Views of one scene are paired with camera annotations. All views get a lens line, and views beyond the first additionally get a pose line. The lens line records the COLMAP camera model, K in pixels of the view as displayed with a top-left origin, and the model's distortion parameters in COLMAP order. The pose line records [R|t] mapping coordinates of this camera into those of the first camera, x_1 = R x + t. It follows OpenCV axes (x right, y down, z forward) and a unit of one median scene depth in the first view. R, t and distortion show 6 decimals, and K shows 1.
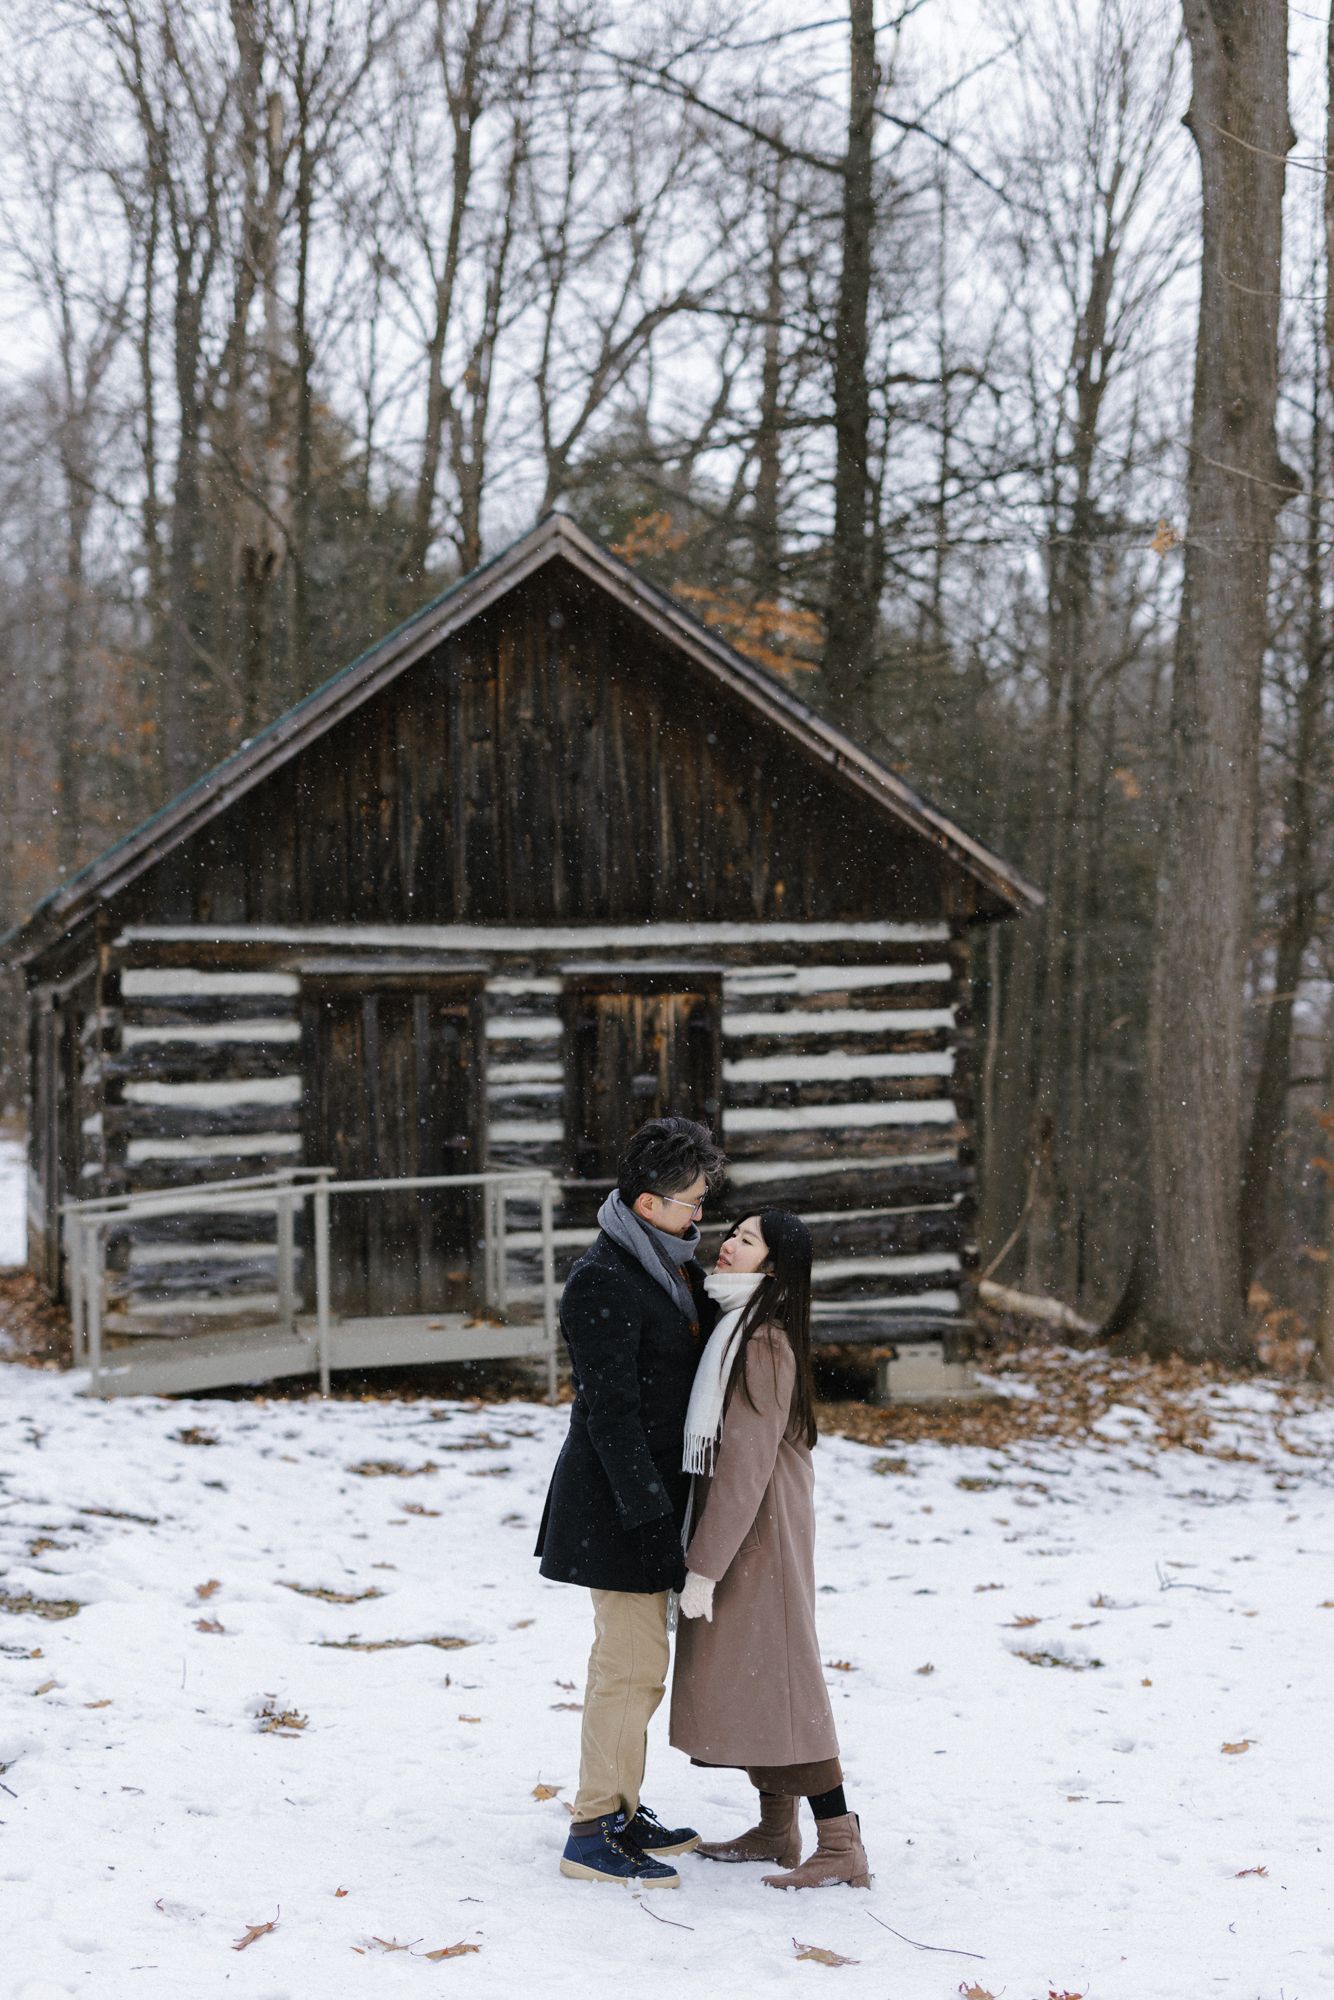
lens RADIAL K [[2888.2, 0, 668.4], [0, 2888.2, 1004.9], [0, 0, 1]] dist [-0.002029, 0.011342]
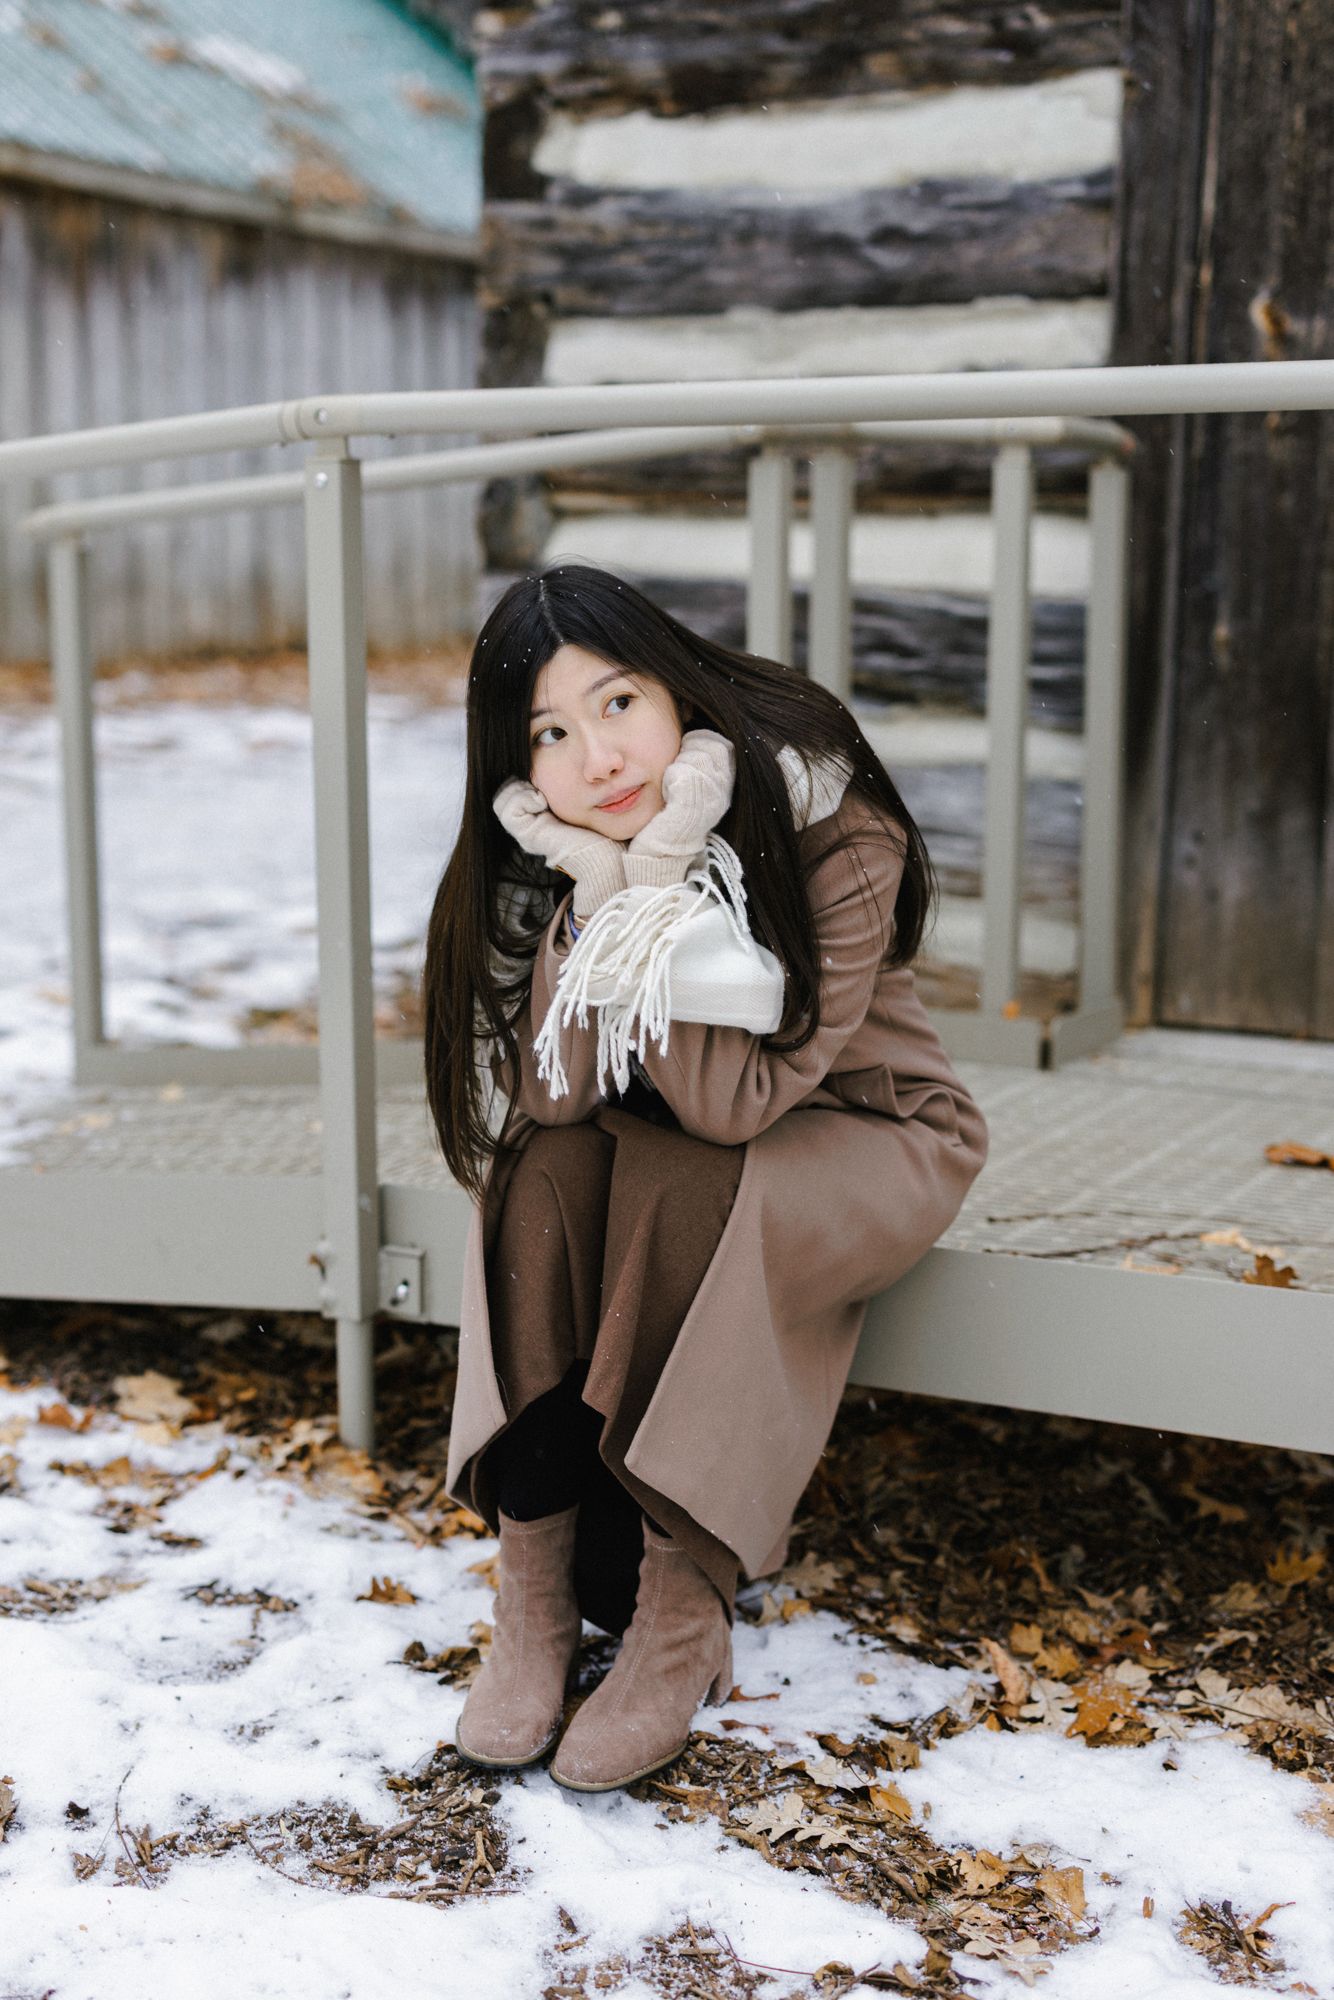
lens RADIAL K [[2886.7, 0, 667.0], [0, 2886.7, 1000.0], [0, 0, 1]] dist [-0.001451, 0.008069]
pose [[0.704059, 0.143222, -0.695549, 0.032284], [-0.018703, 0.982851, 0.183450, 0.058970], [0.709895, -0.116151, 0.694664, 0.779817]]
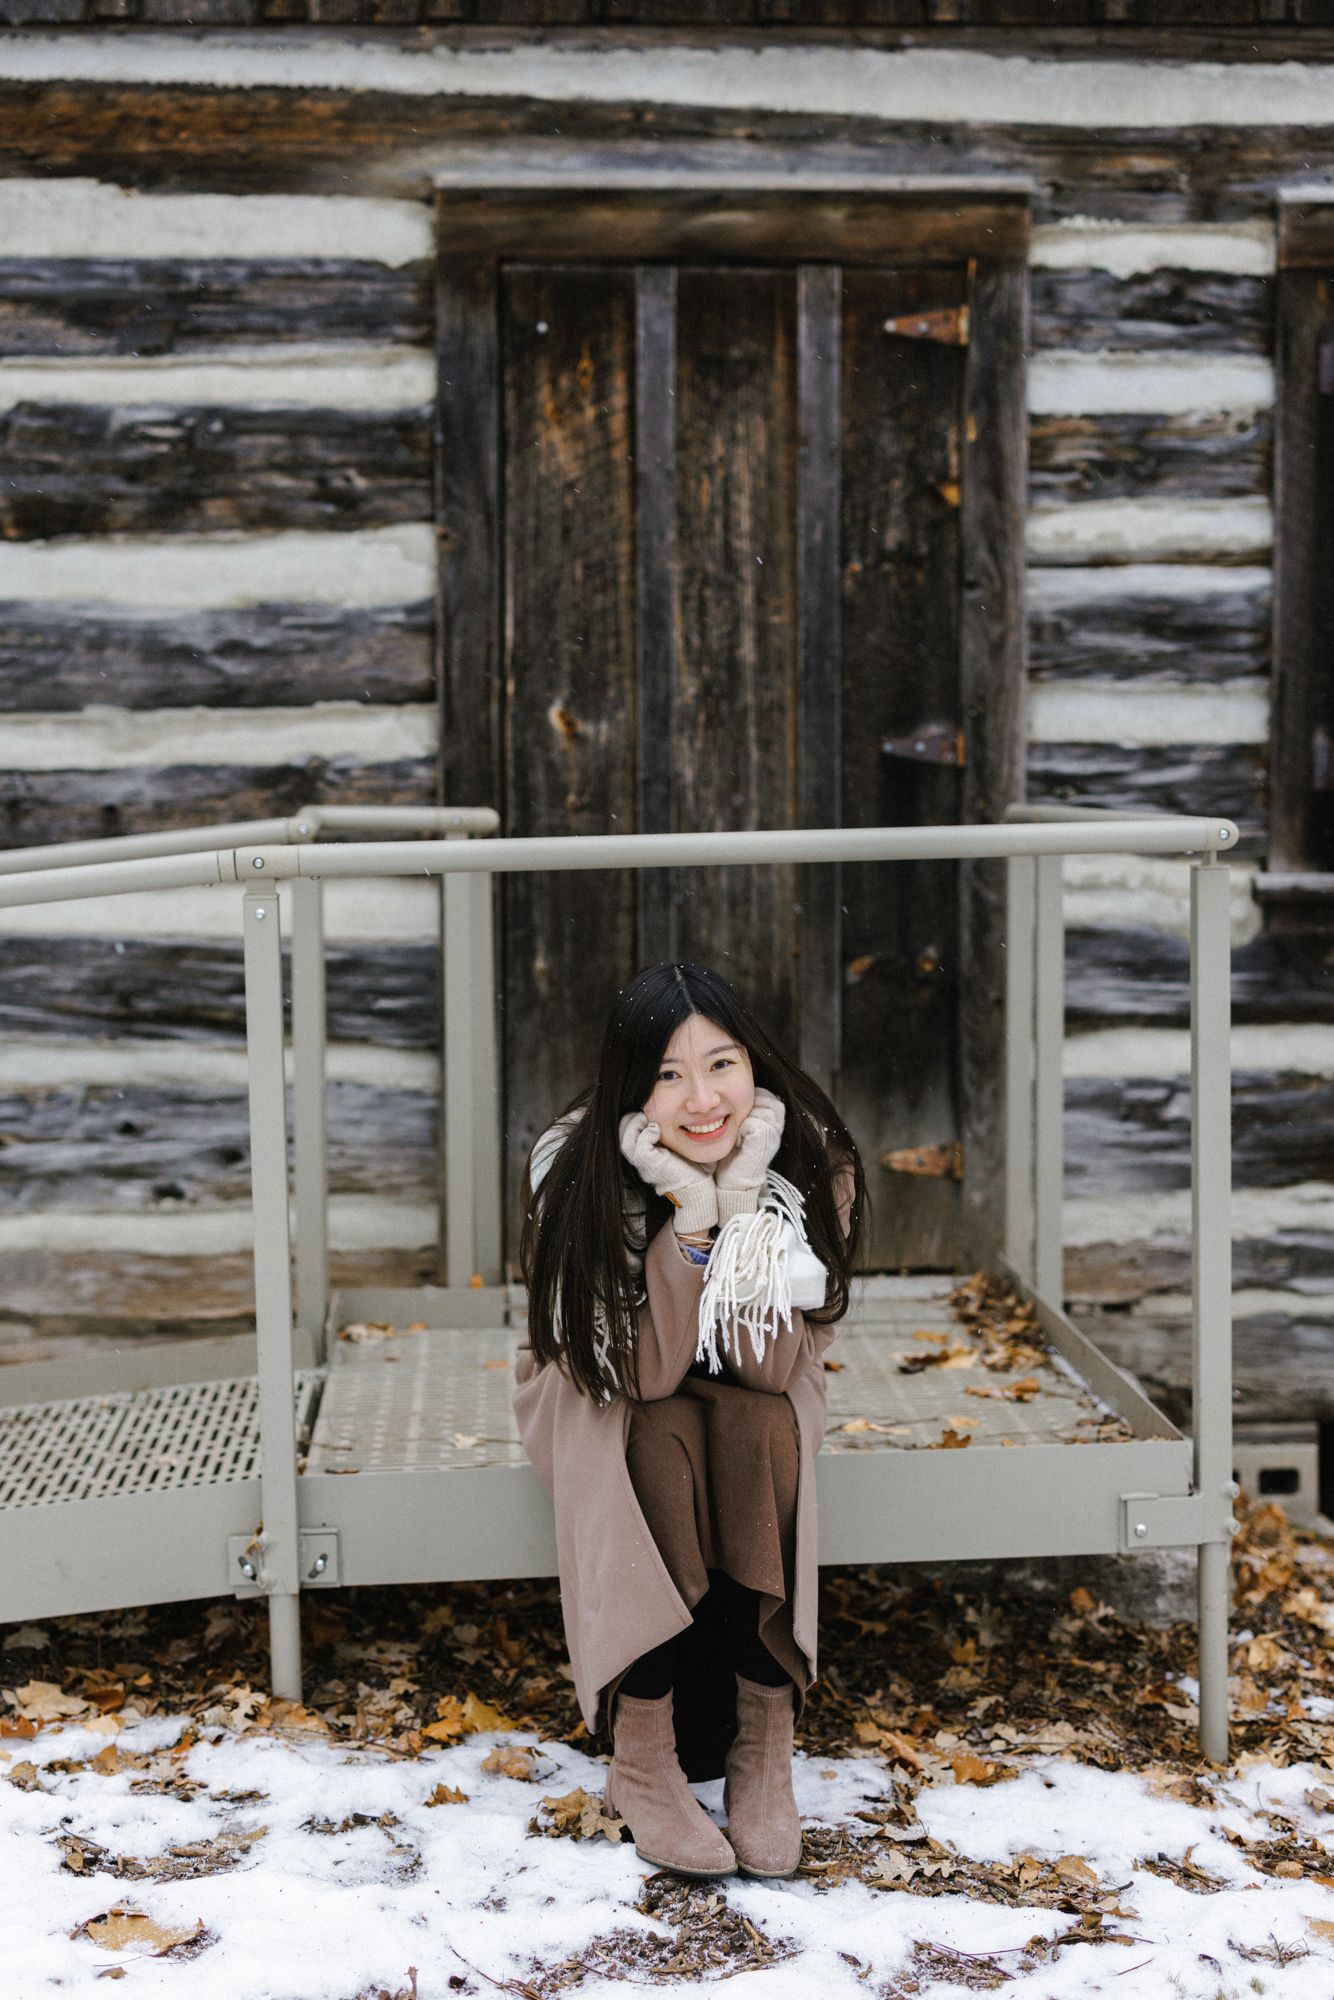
lens RADIAL K [[2888.2, 0, 668.4], [0, 2888.2, 1004.9], [0, 0, 1]] dist [-0.002029, 0.011342]
pose [[0.975105, 0.030735, -0.219603, -0.030285], [-0.009703, 0.995313, 0.096216, 0.046268], [0.221531, -0.091690, 0.970833, 0.686214]]
